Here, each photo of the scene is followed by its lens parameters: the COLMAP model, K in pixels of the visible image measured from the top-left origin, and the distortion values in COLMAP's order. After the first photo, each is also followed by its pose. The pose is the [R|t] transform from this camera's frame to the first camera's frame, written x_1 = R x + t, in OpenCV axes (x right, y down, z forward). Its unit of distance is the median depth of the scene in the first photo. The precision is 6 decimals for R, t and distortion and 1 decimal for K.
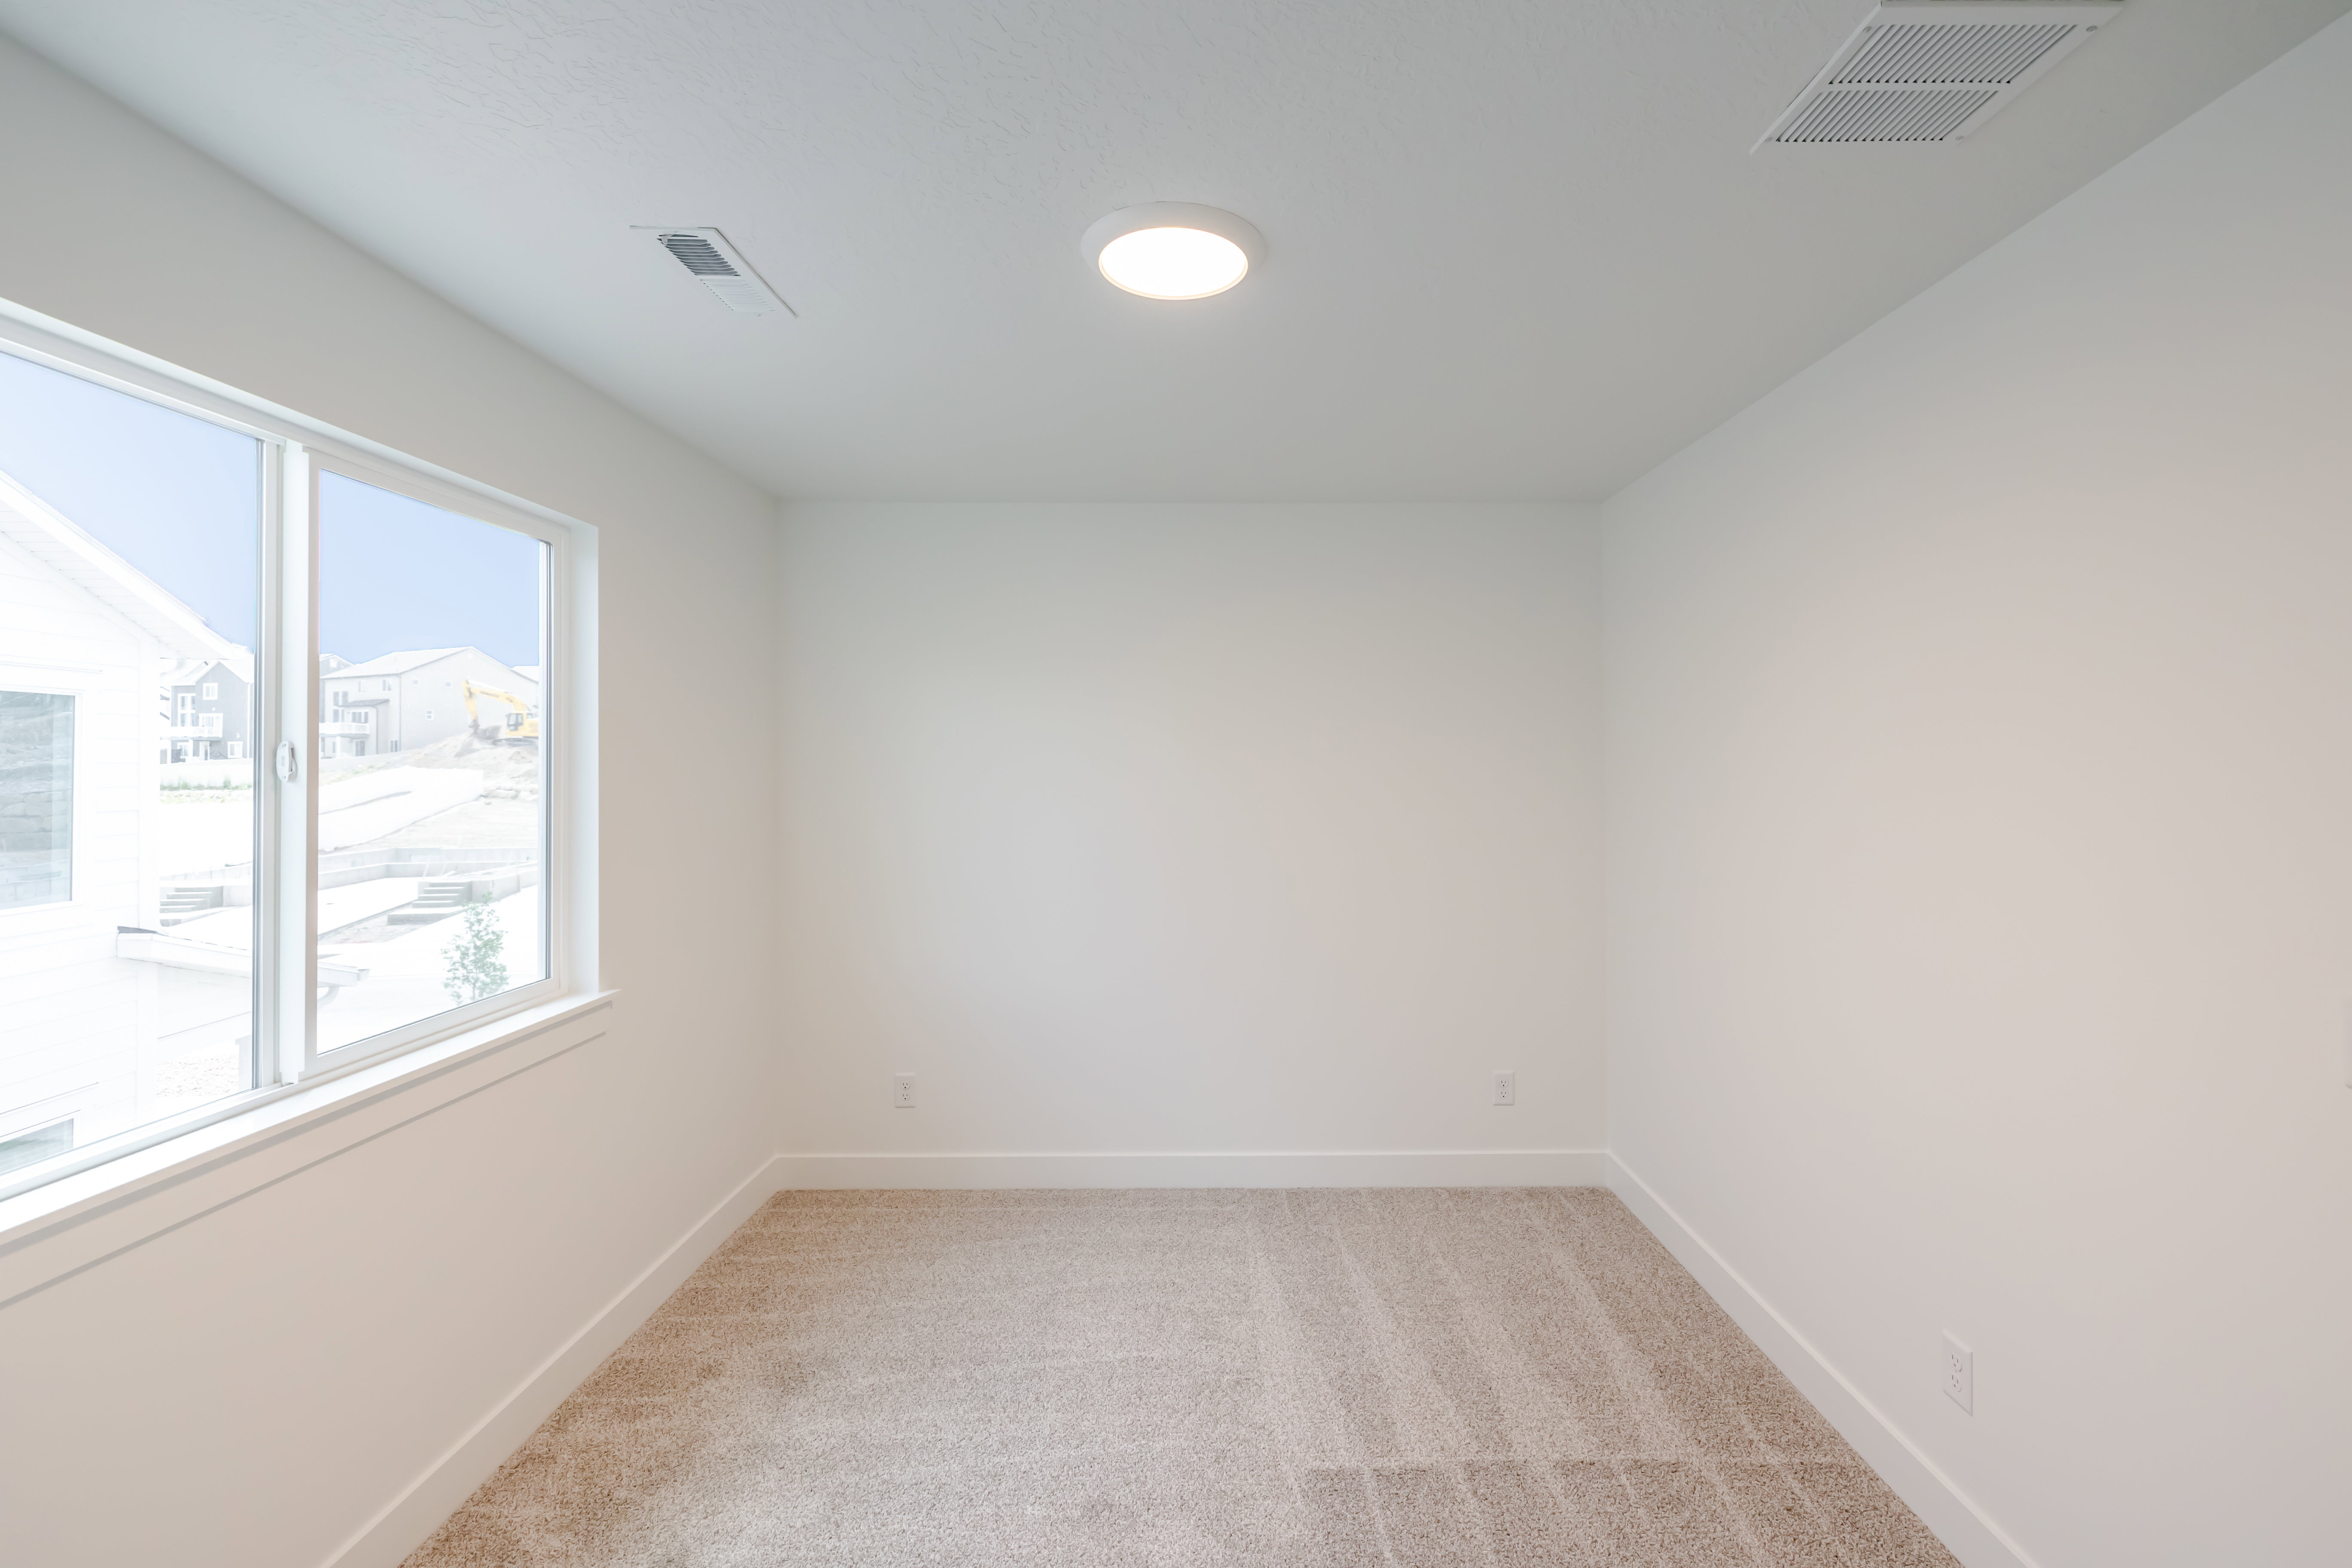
lens RADIAL K [[1009.4, 0, 1194.4], [0, 1009.4, 762.0], [0, 0, 1]] dist [0.001542, 0.000618]
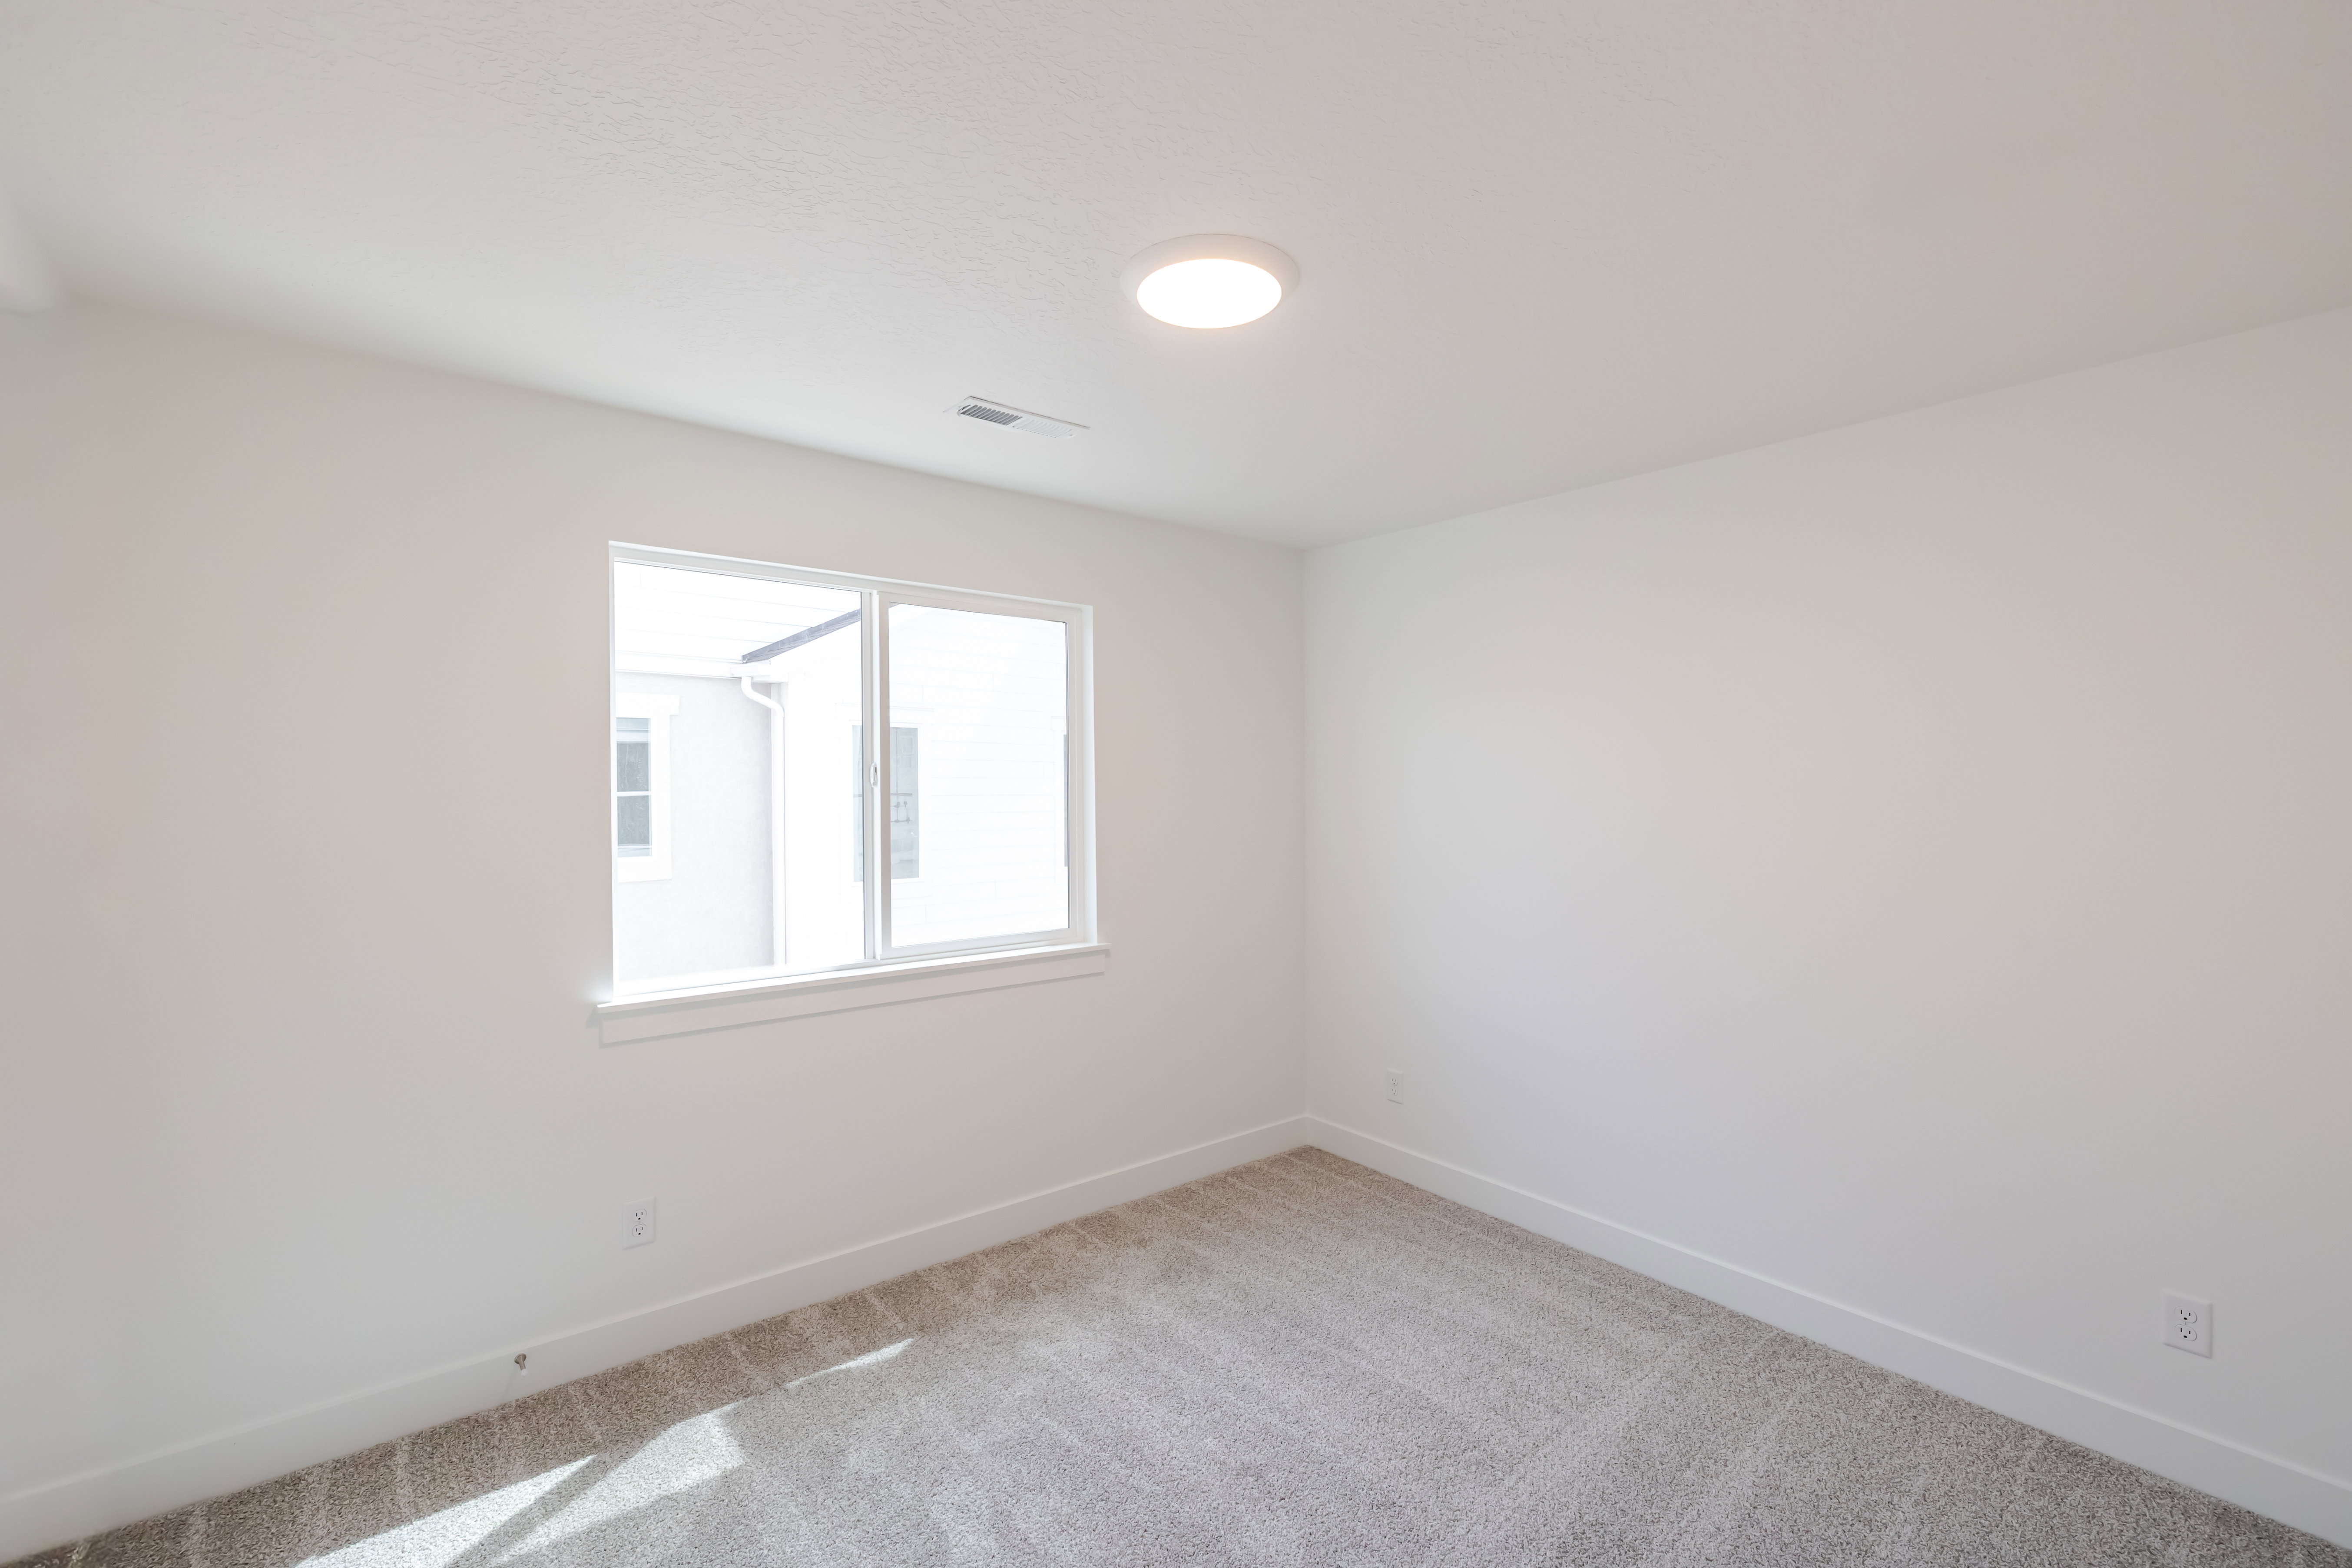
lens RADIAL K [[1009.4, 0, 1195.6], [0, 1009.4, 797.4], [0, 0, 1]] dist [0.001542, 0.000618]
pose [[0.629862, 0.017439, -0.776511, 0.491245], [-0.004925, 0.999817, 0.018459, 0.003418], [0.776692, -0.007802, 0.629833, 0.204664]]
